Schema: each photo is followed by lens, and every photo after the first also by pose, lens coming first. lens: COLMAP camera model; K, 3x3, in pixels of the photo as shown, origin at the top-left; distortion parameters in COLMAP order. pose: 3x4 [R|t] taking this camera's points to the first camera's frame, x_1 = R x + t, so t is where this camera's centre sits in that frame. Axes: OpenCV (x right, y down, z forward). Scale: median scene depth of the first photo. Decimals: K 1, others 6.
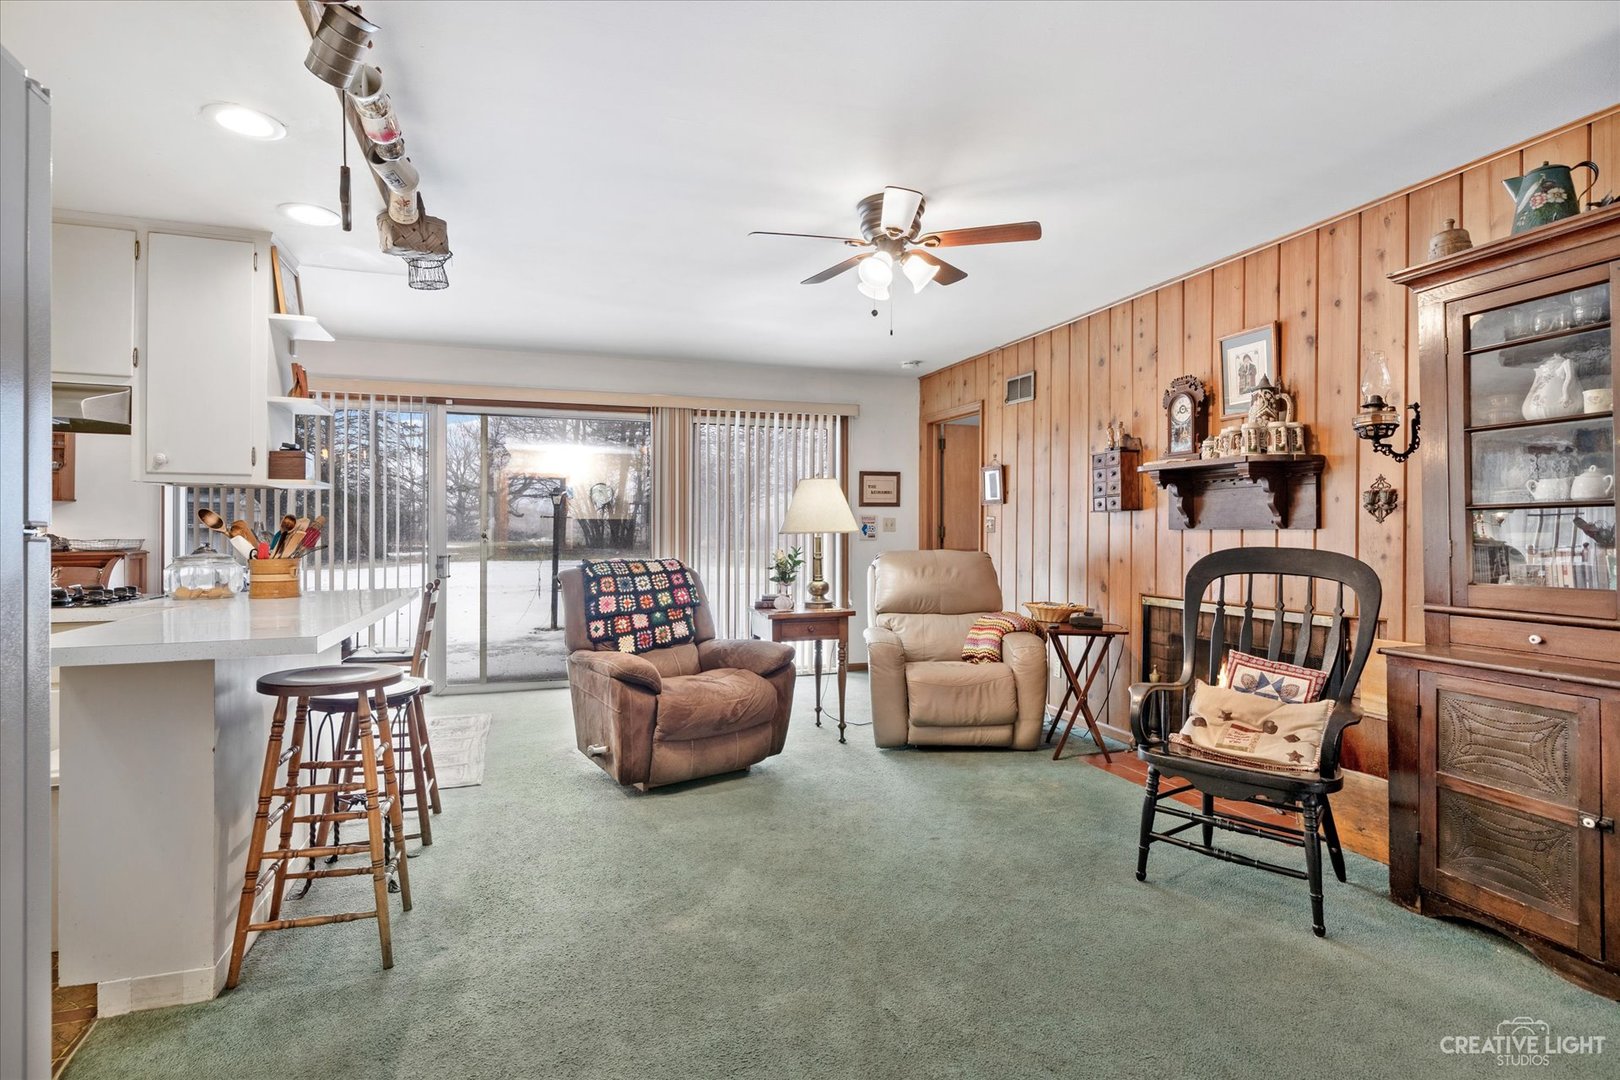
lens RADIAL K [[826.6, 0, 817.3], [0, 826.6, 532.0], [0, 0, 1]] dist [-0.002731, 0.000252]
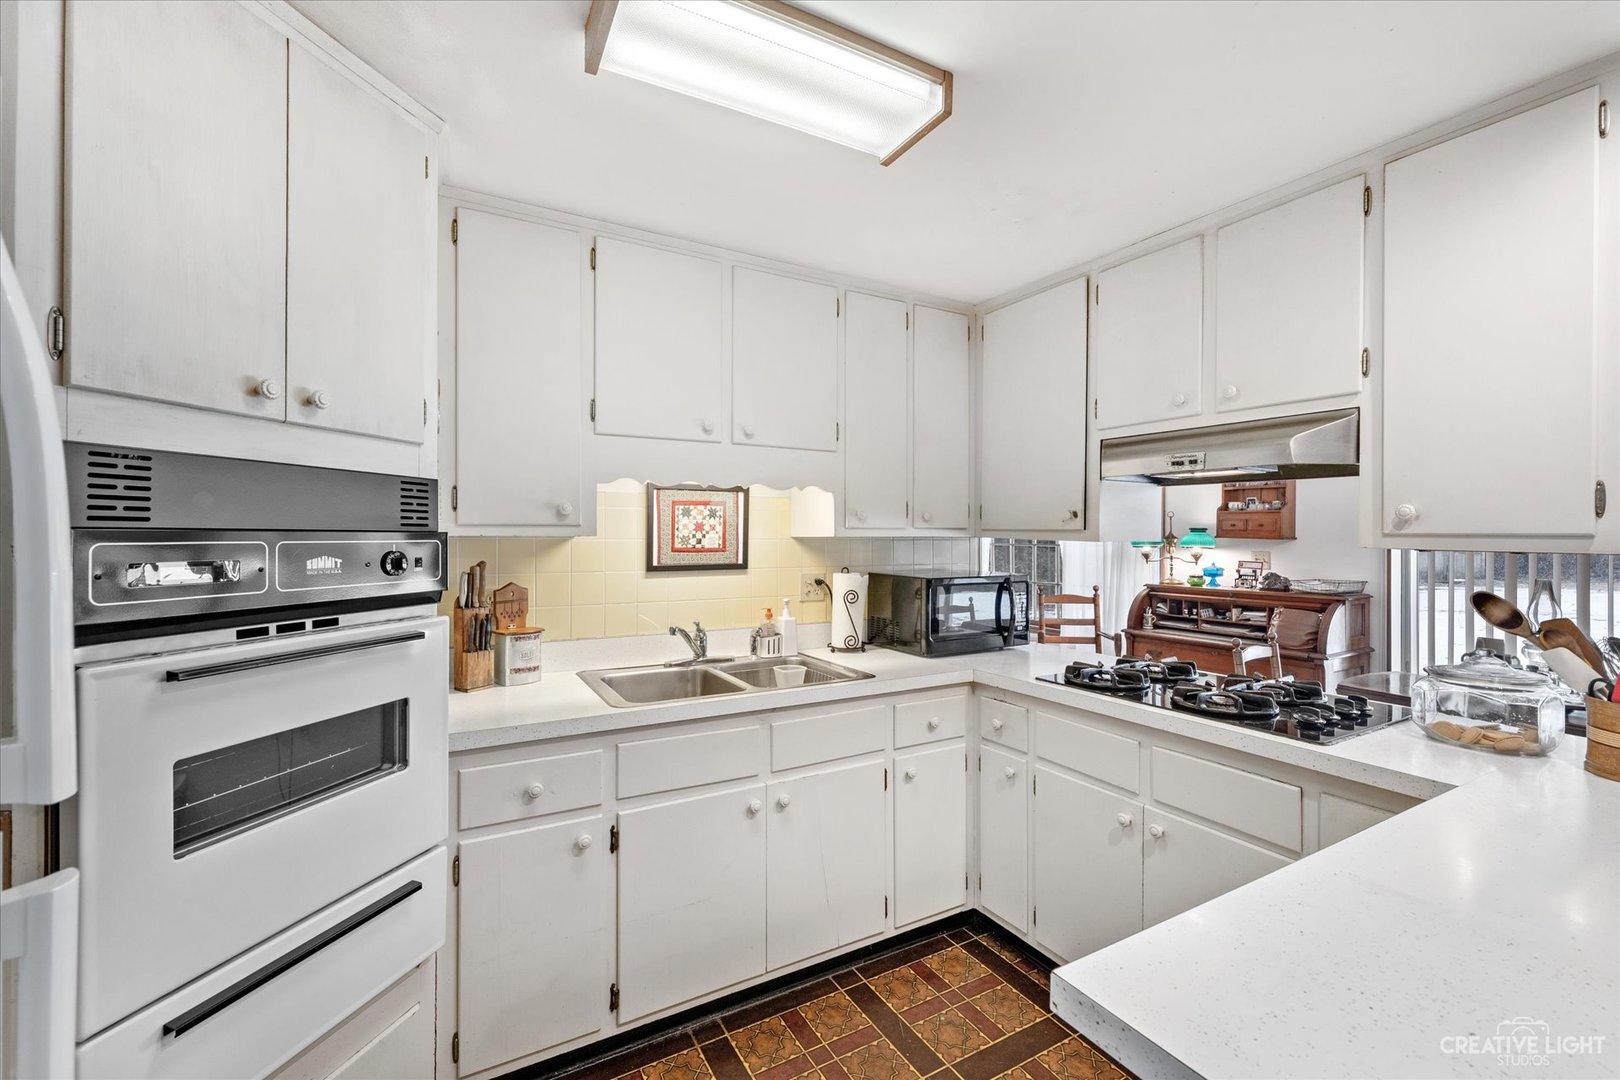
lens RADIAL K [[659.6, 0, 812.5], [0, 659.6, 533.6], [0, 0, 1]] dist [0.001128, -0.000033]
pose [[0.195623, -0.003120, -0.980674, -0.386873], [0.002917, 0.999992, -0.002599, -0.072351], [0.980675, -0.002352, 0.195631, 0.452168]]
